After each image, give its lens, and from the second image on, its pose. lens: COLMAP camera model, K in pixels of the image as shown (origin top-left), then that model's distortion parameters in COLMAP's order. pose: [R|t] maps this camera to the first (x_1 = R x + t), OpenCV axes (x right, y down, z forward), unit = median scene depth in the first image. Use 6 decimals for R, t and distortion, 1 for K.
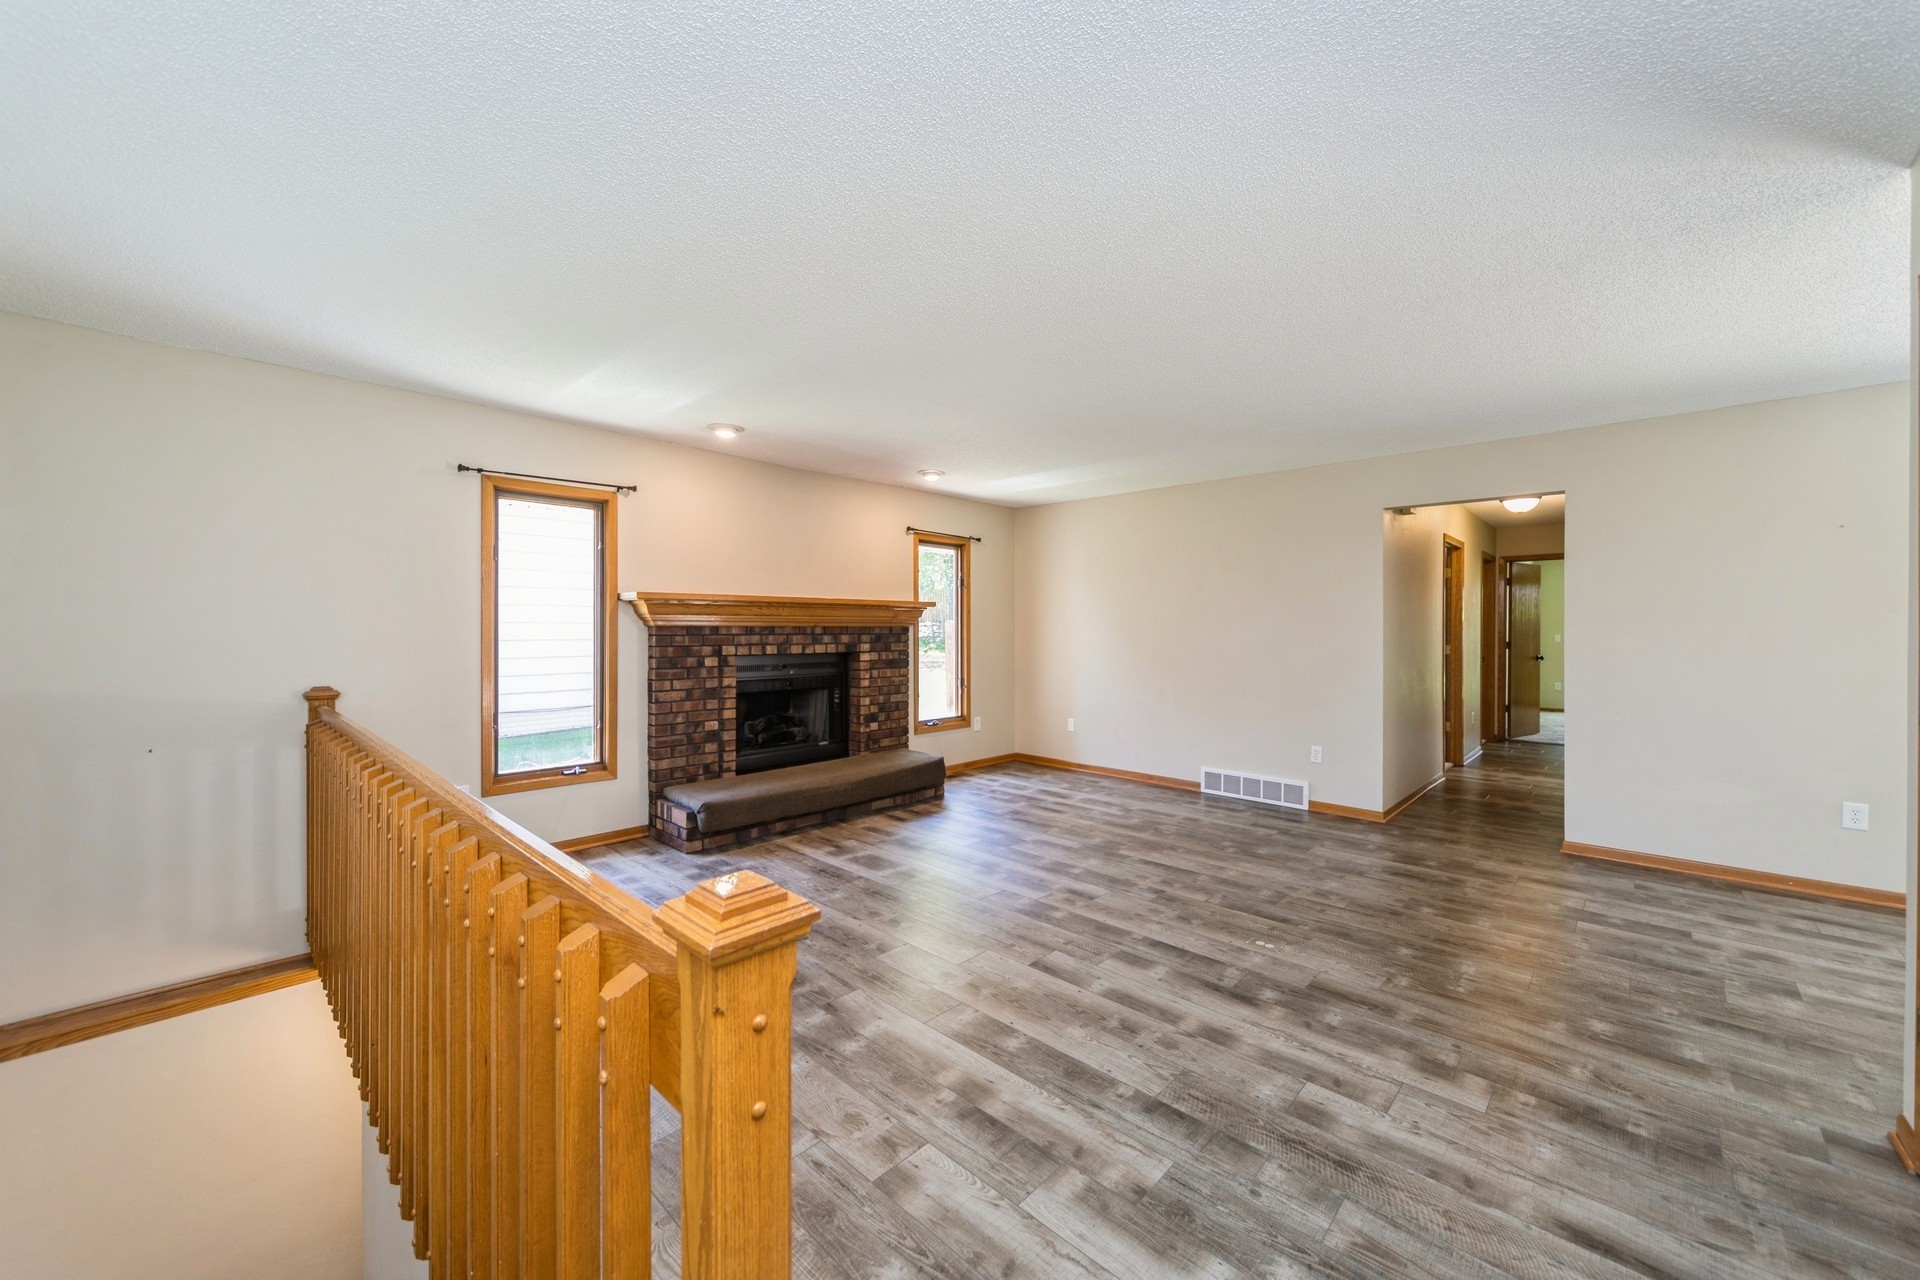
lens RADIAL K [[721.9, 0, 959.0], [0, 721.9, 658.3], [0, 0, 1]] dist [-0.002782, 0.001588]
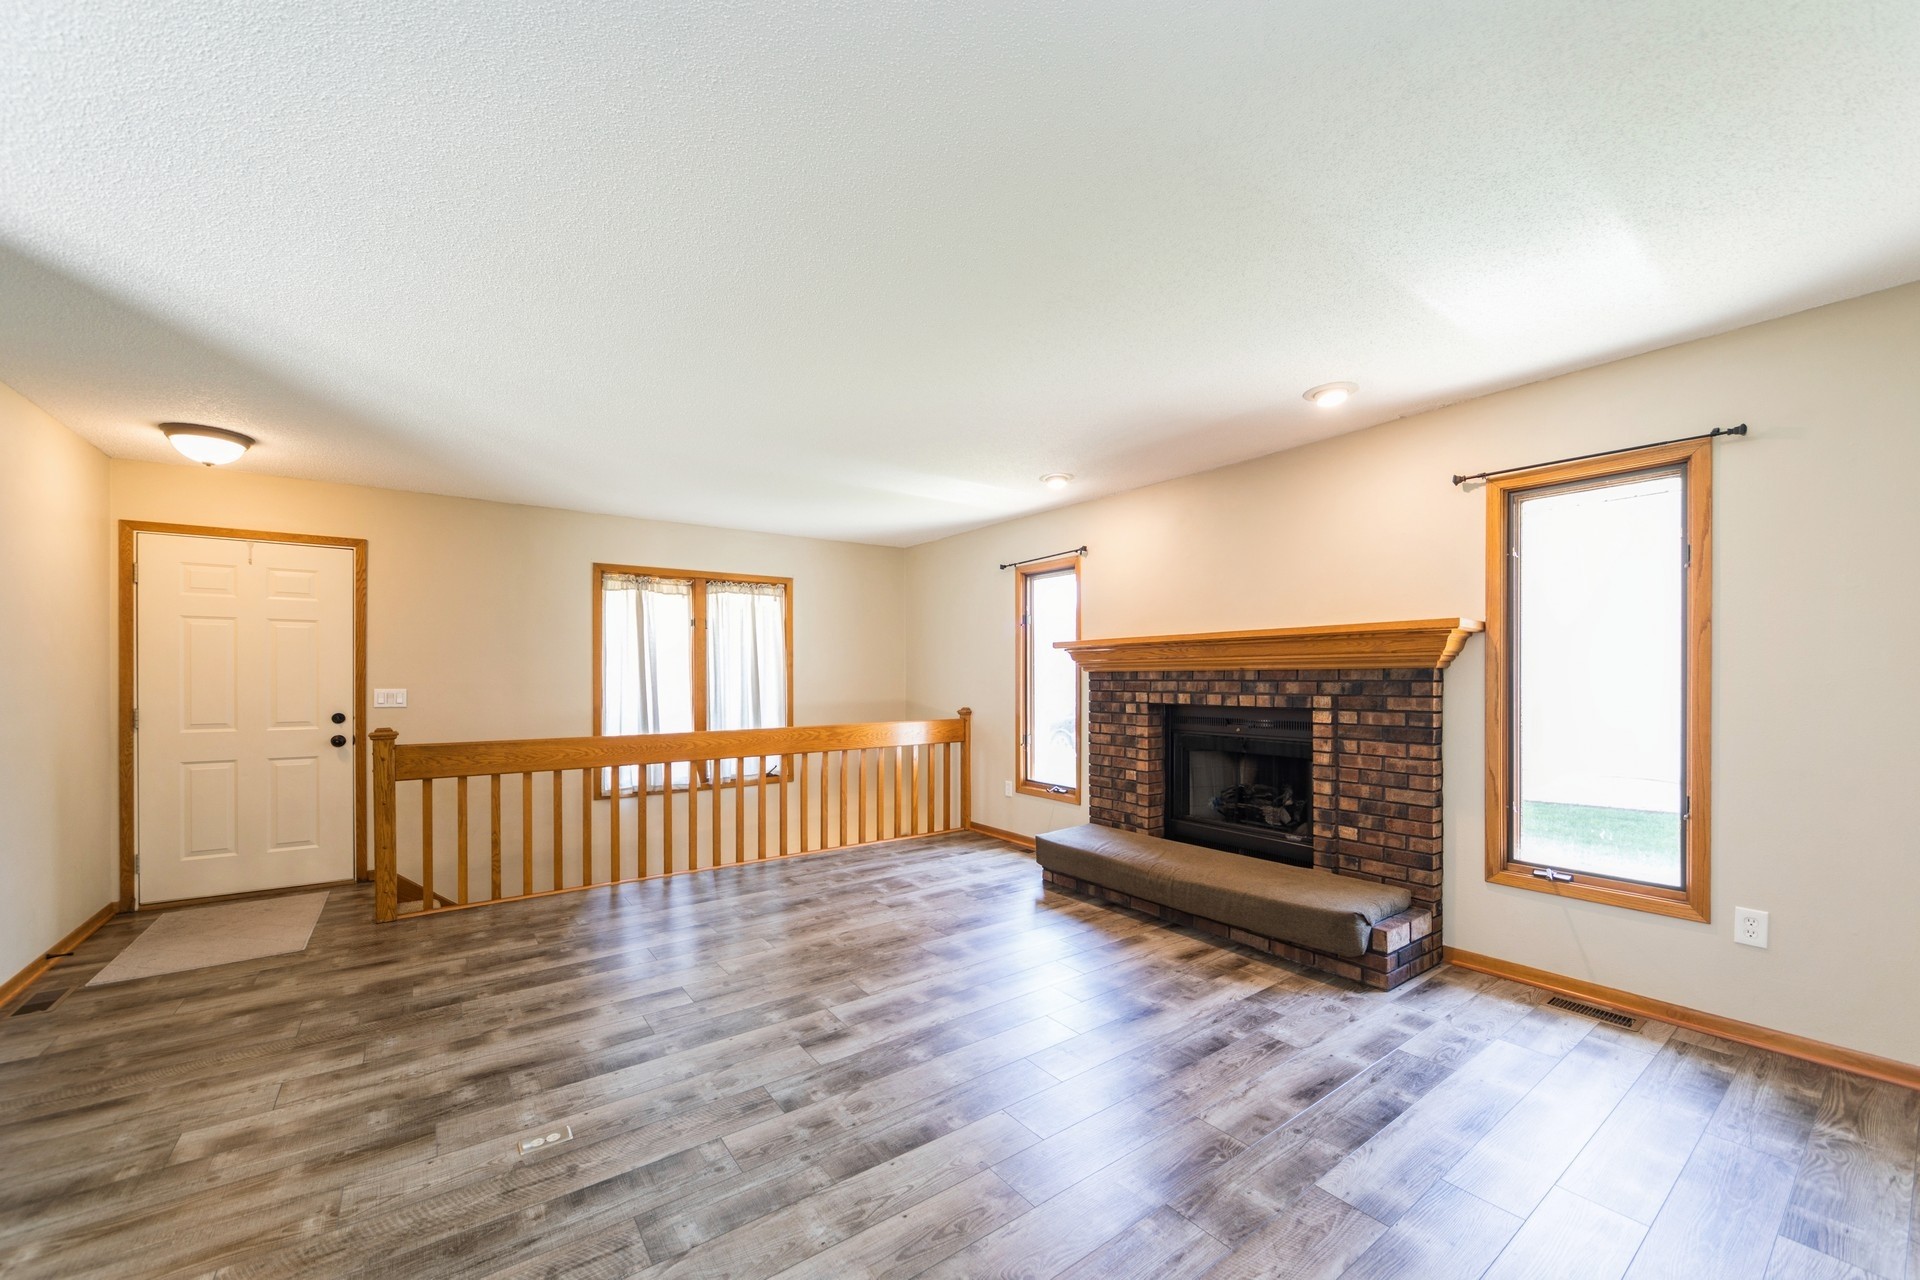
lens RADIAL K [[721.9, 0, 962.8], [0, 721.9, 700.1], [0, 0, 1]] dist [-0.002782, 0.001588]
pose [[-0.161772, 0.034541, -0.986223, 0.672968], [-0.034080, 0.998596, 0.040564, -0.039644], [0.986239, 0.040173, -0.160368, 0.978456]]
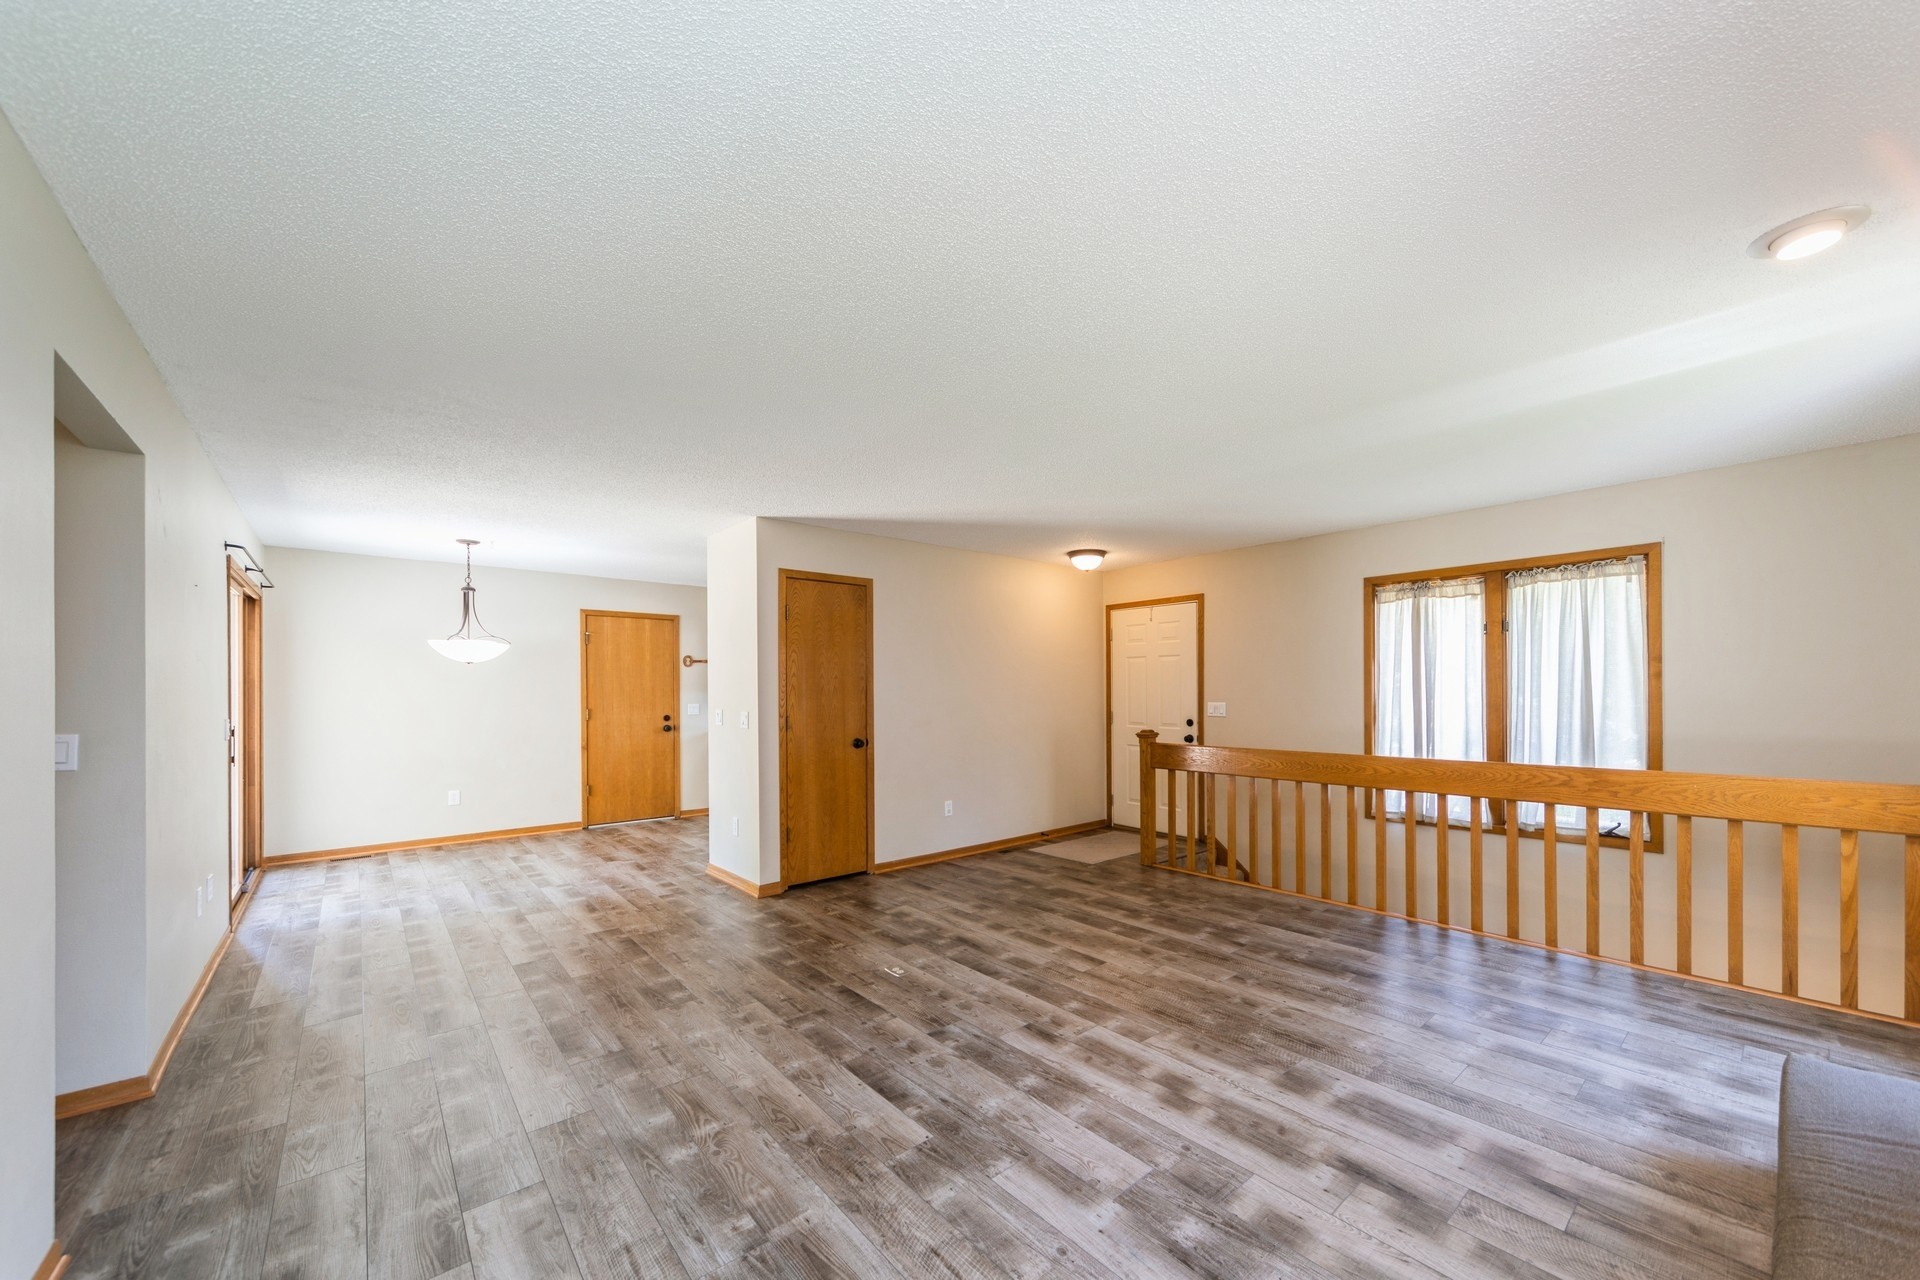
lens RADIAL K [[721.9, 0, 973.4], [0, 721.9, 694.2], [0, 0, 1]] dist [-0.002782, 0.001588]
pose [[-0.996462, 0.004592, 0.083919, 0.136651], [0.007792, 0.999253, 0.037842, -0.056446], [-0.083683, 0.038362, -0.995754, 1.398703]]
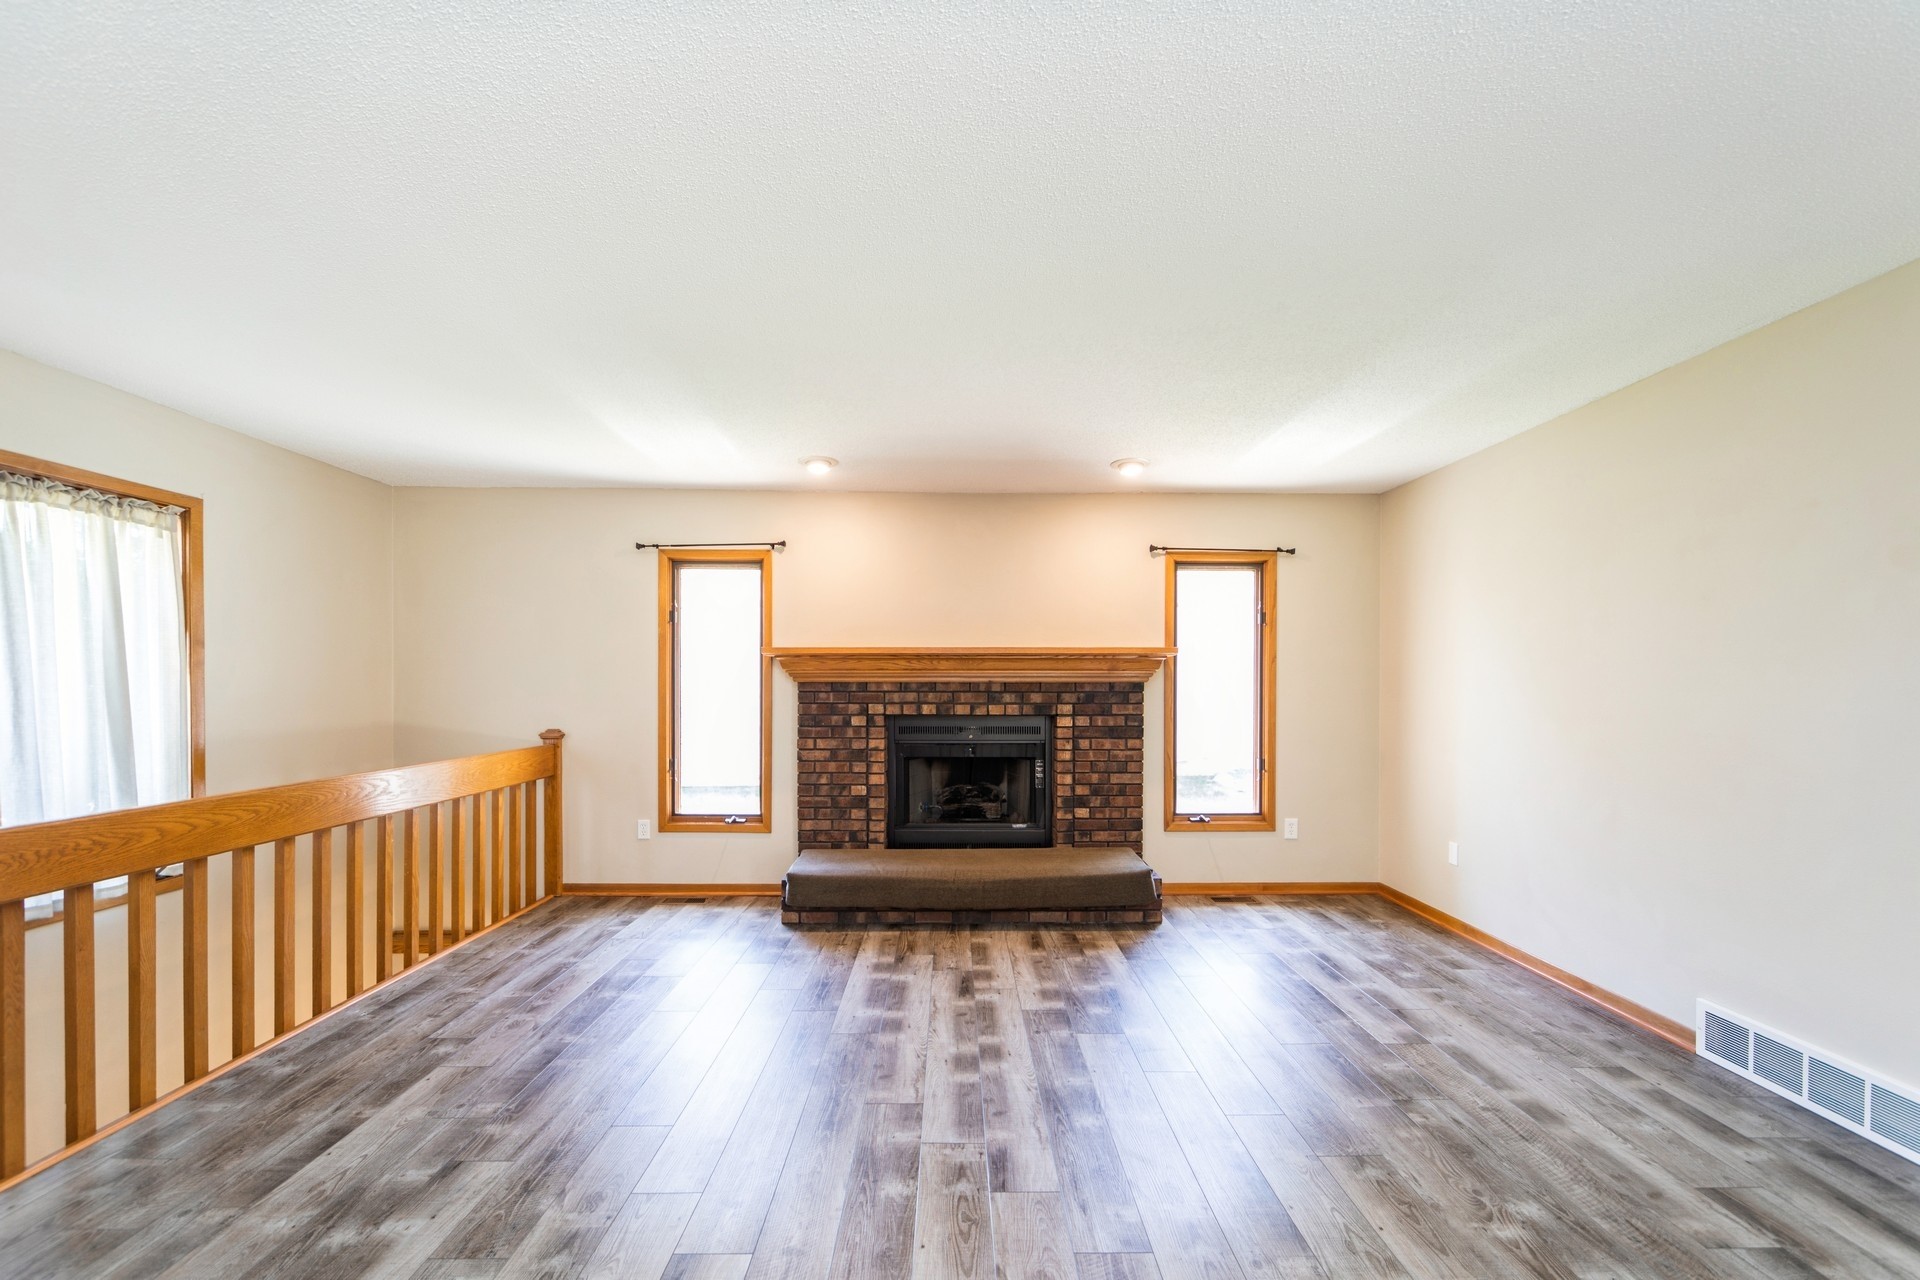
lens RADIAL K [[721.9, 0, 949.8], [0, 721.9, 711.2], [0, 0, 1]] dist [-0.002782, 0.001588]
pose [[0.700674, 0.028362, -0.712918, 0.413499], [-0.030359, 0.999490, 0.009926, -0.021400], [0.712836, 0.014689, 0.701177, 0.458610]]
